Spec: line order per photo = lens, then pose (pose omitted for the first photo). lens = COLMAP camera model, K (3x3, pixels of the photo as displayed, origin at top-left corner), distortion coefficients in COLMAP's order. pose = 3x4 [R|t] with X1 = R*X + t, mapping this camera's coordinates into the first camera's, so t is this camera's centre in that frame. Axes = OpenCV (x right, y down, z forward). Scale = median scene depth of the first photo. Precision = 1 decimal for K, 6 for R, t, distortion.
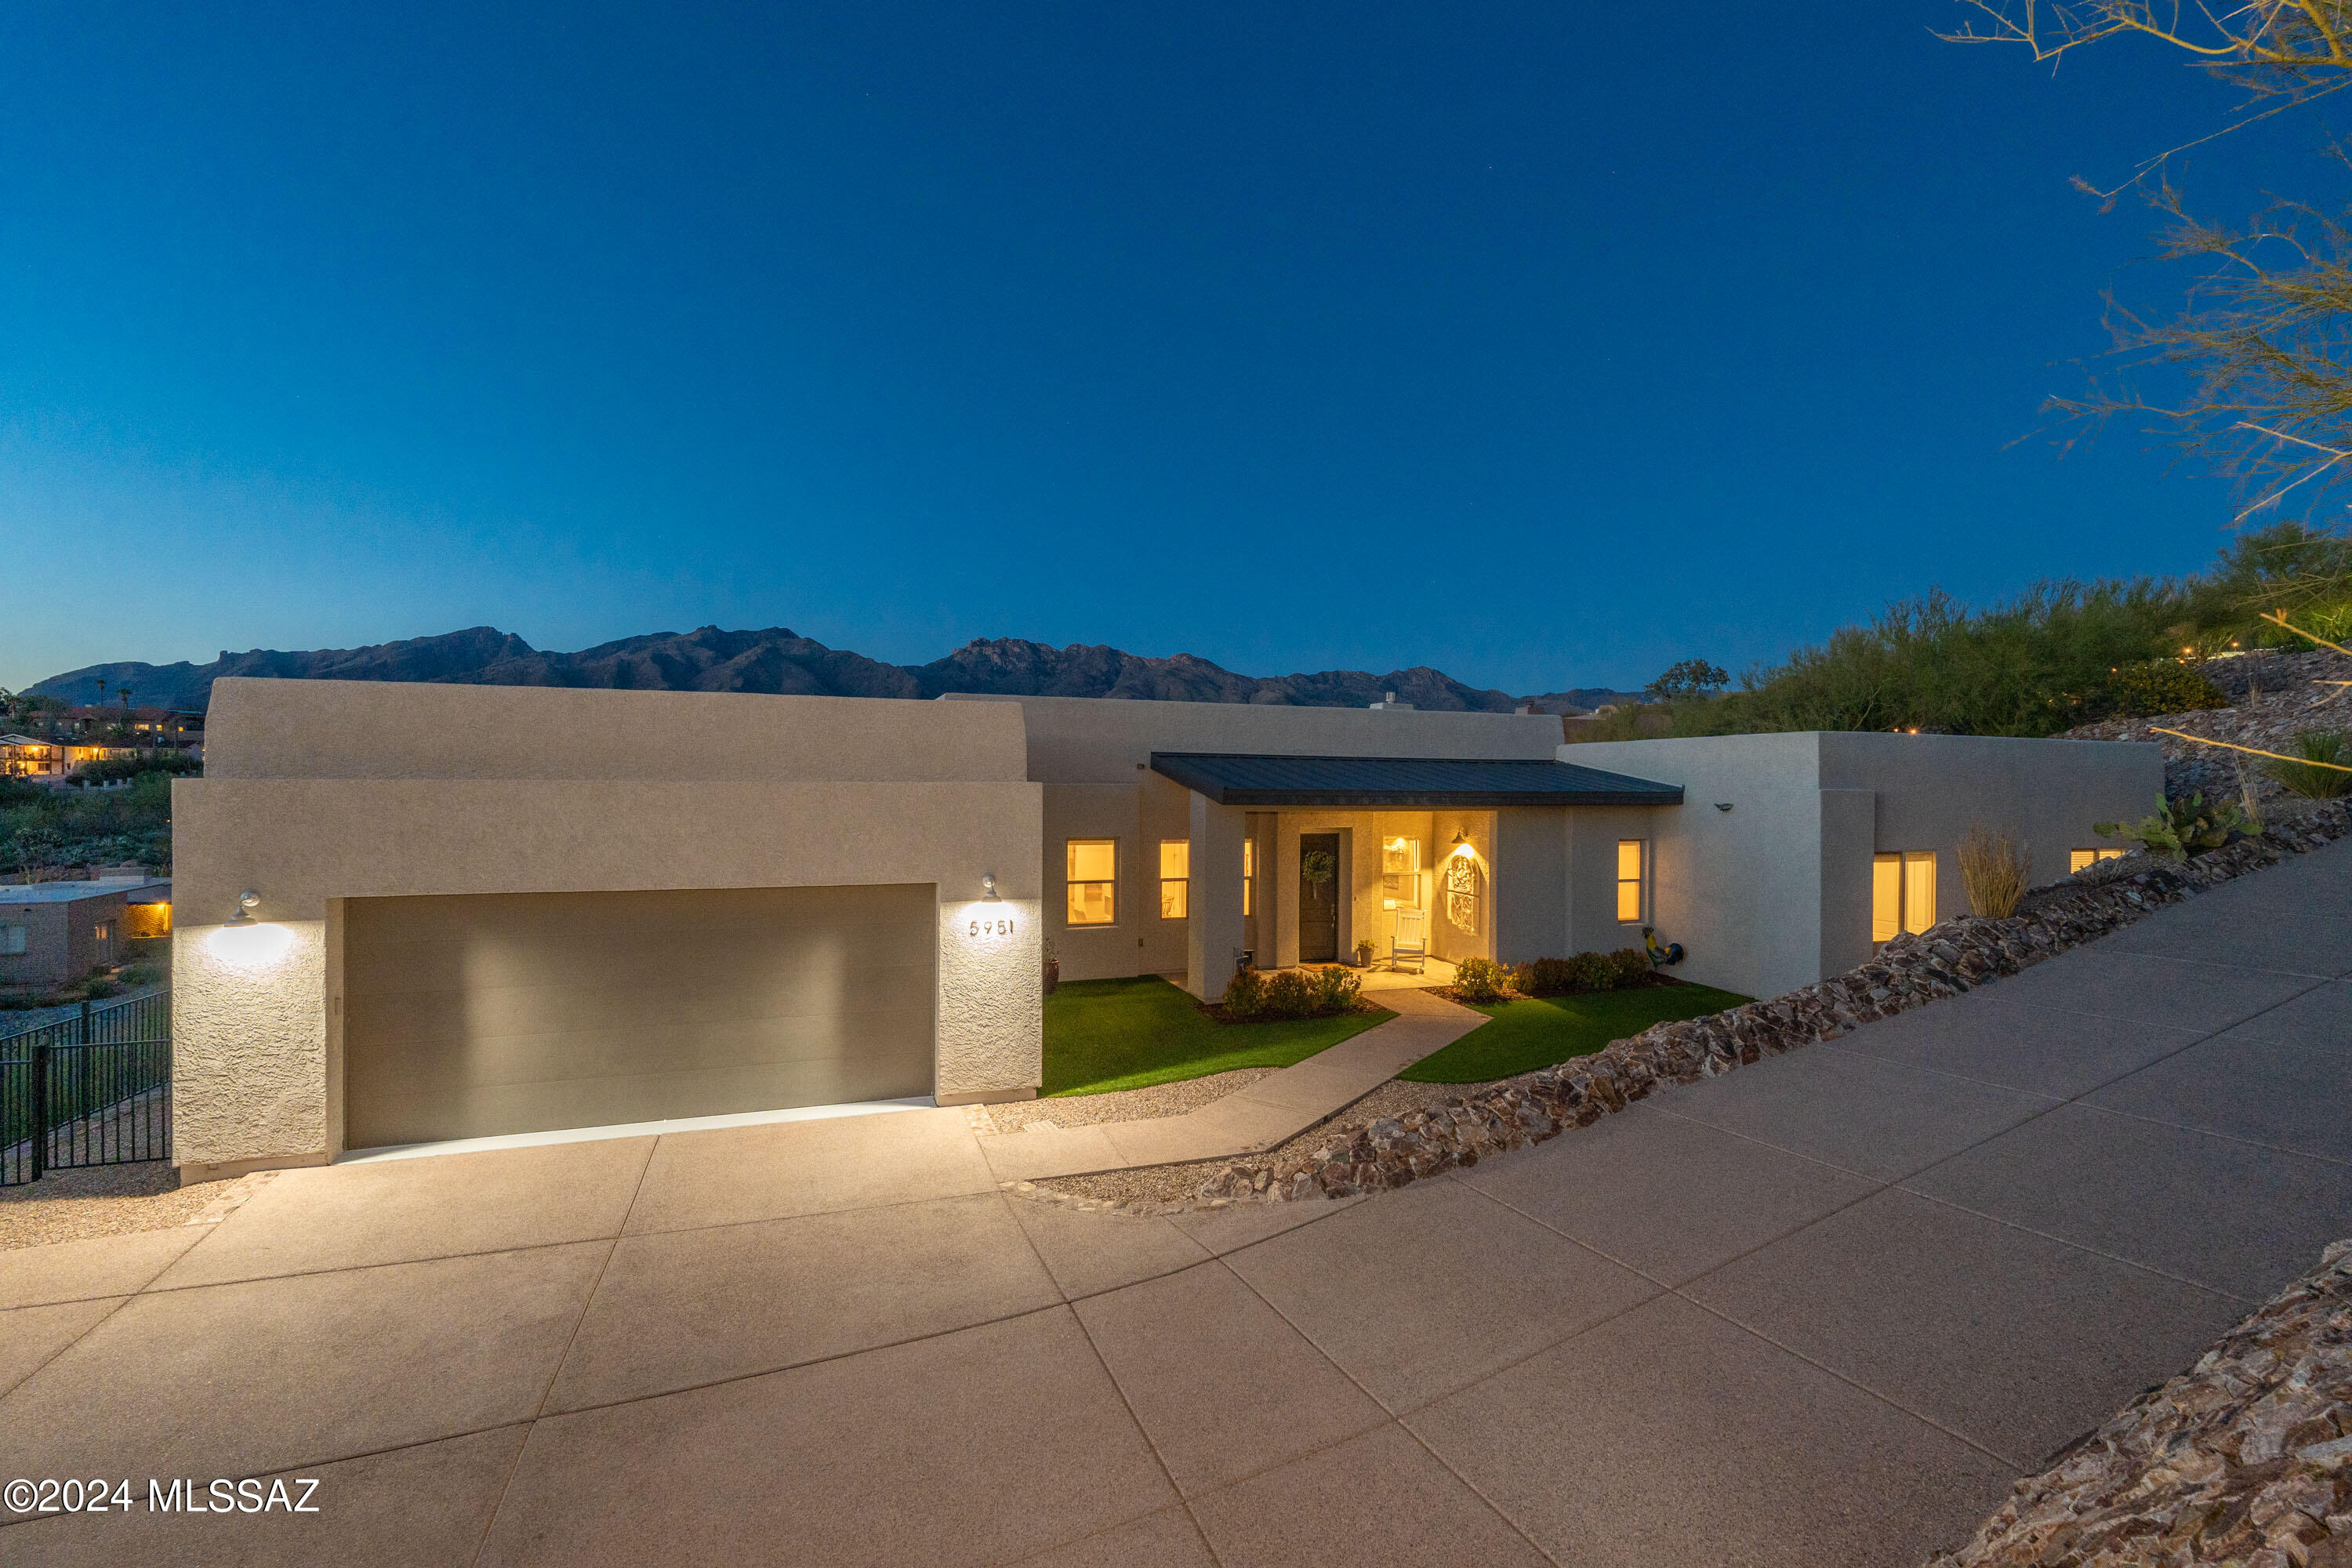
lens RADIAL K [[1057.5, 0, 1176.0], [0, 1057.5, 784.0], [0, 0, 1]] dist [0.001162, 0.000036]
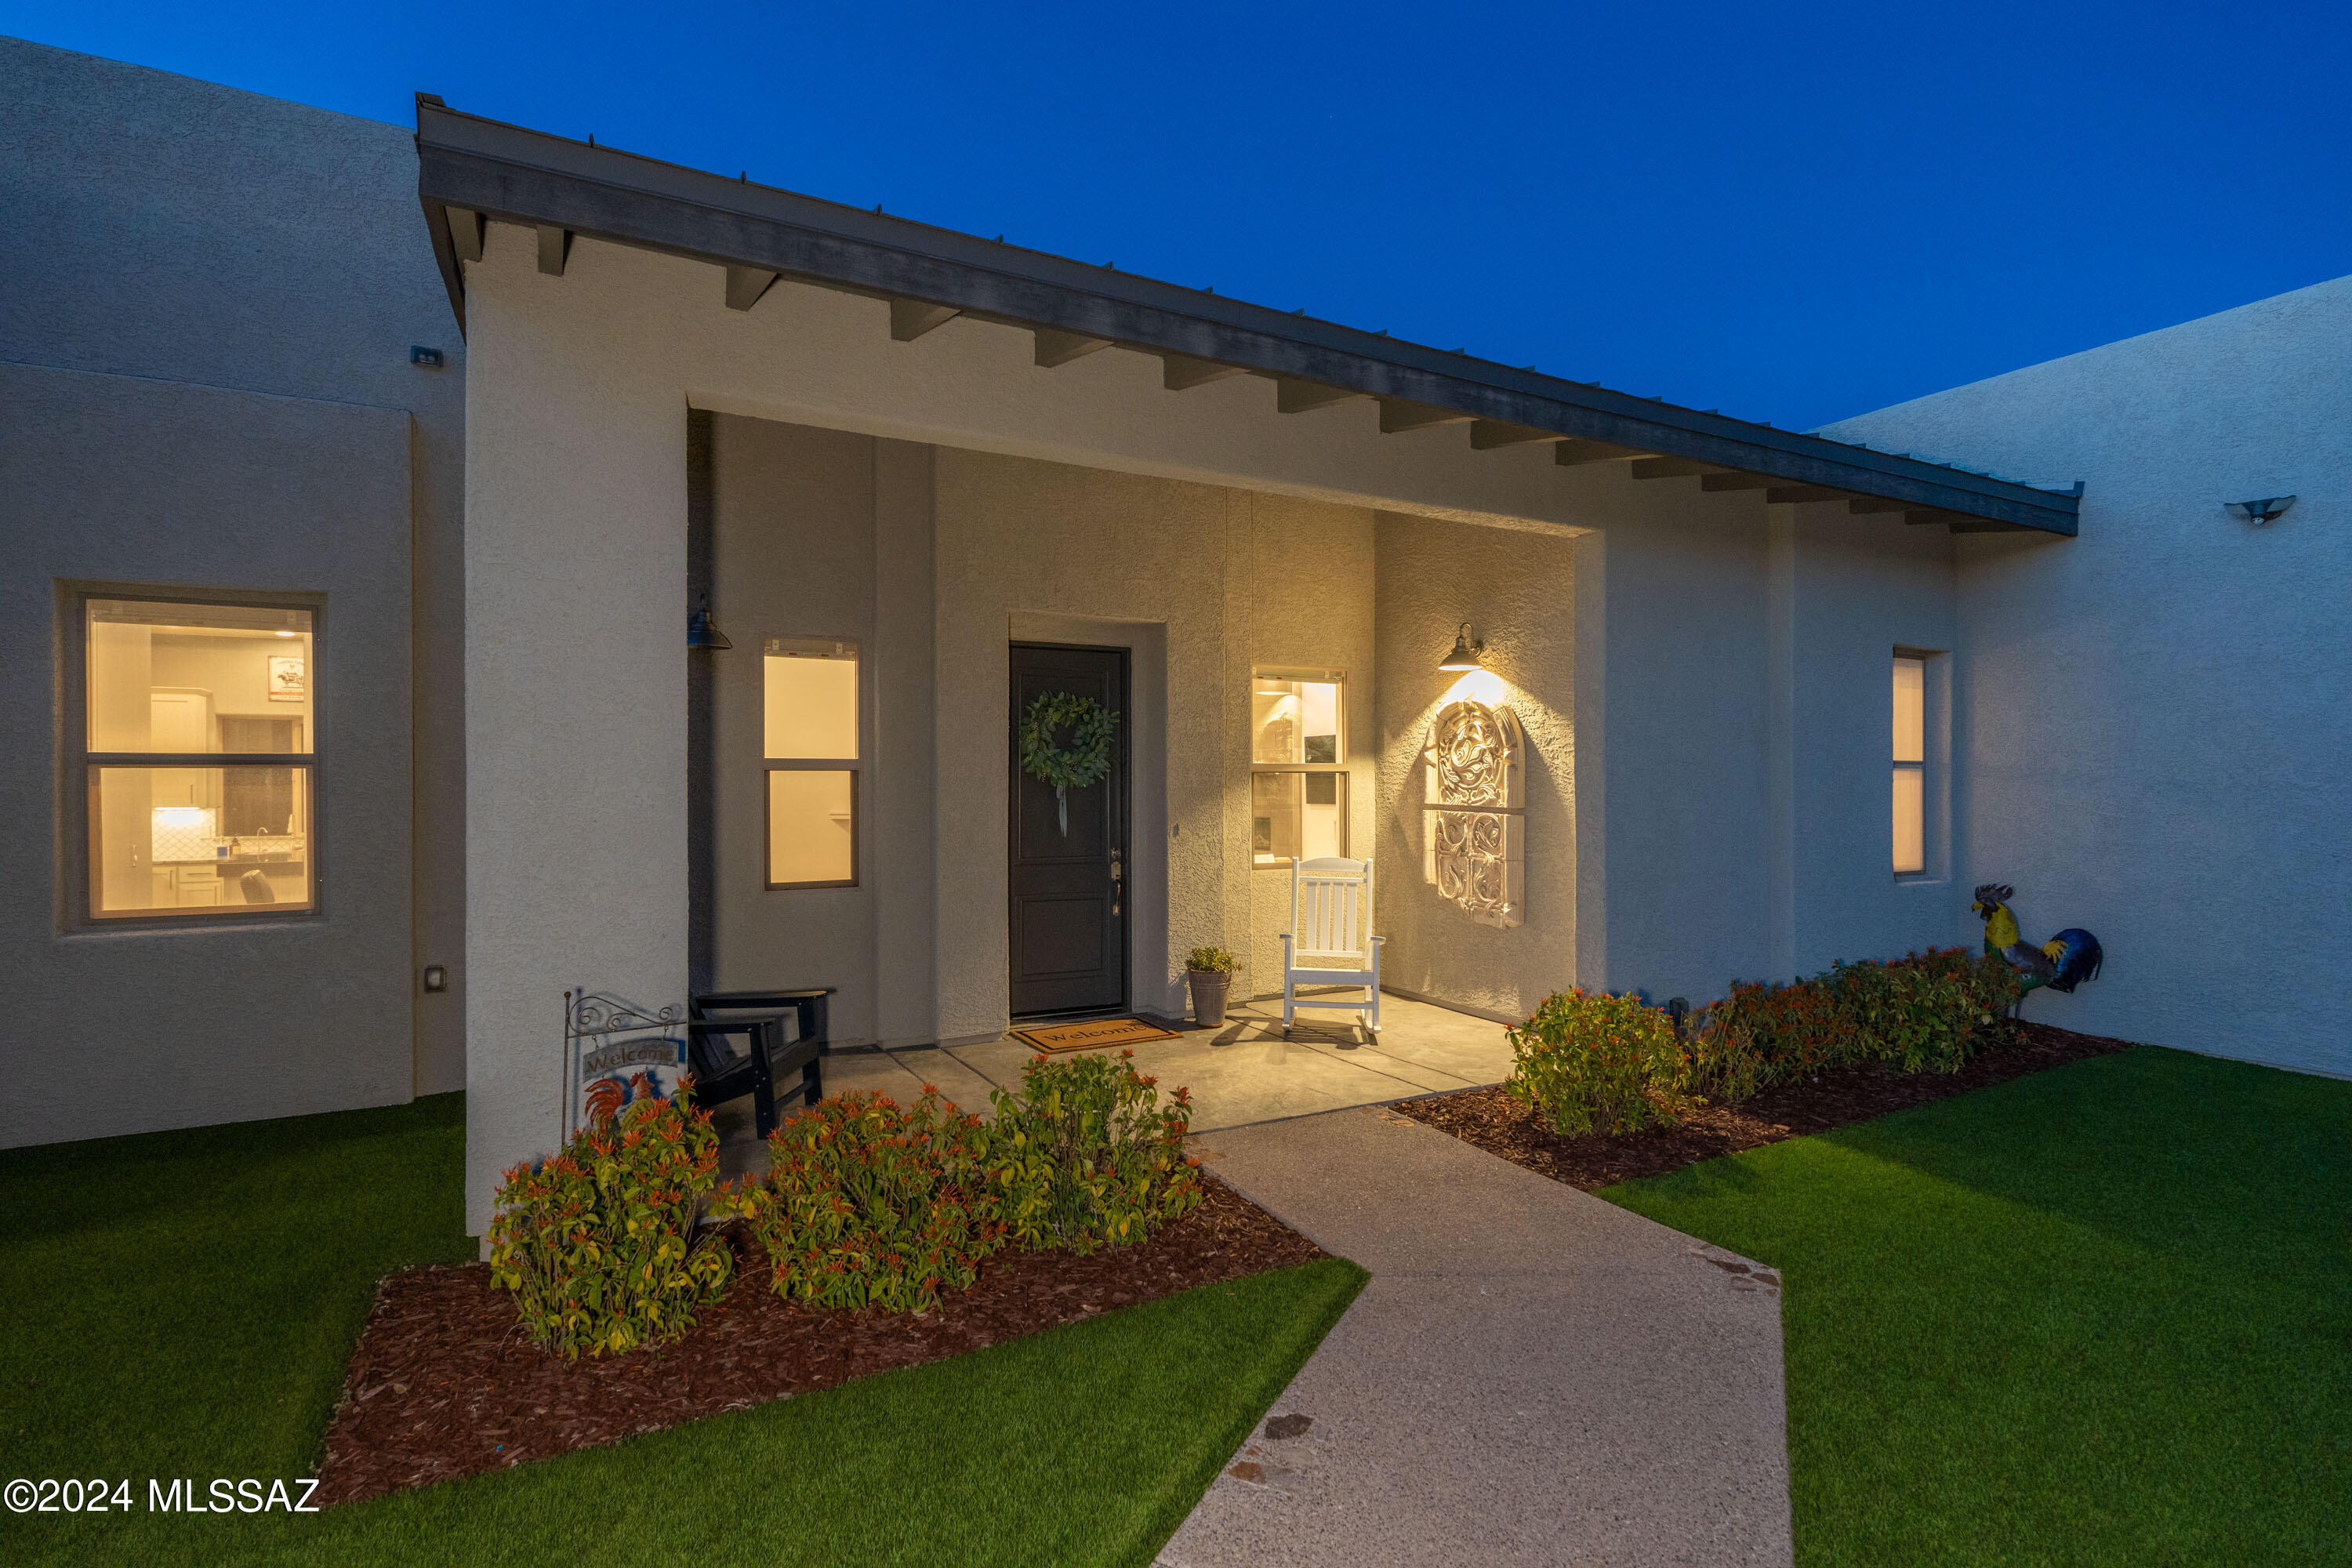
lens RADIAL K [[1107.9, 0, 1176.0], [0, 1107.9, 784.0], [0, 0, 1]] dist [-0.001263, -0.000342]
pose [[0.988535, -0.008887, 0.150733, 0.117517], [0.011194, 0.999833, -0.014464, 0.100722], [-0.150579, 0.015985, 0.988469, 0.654061]]
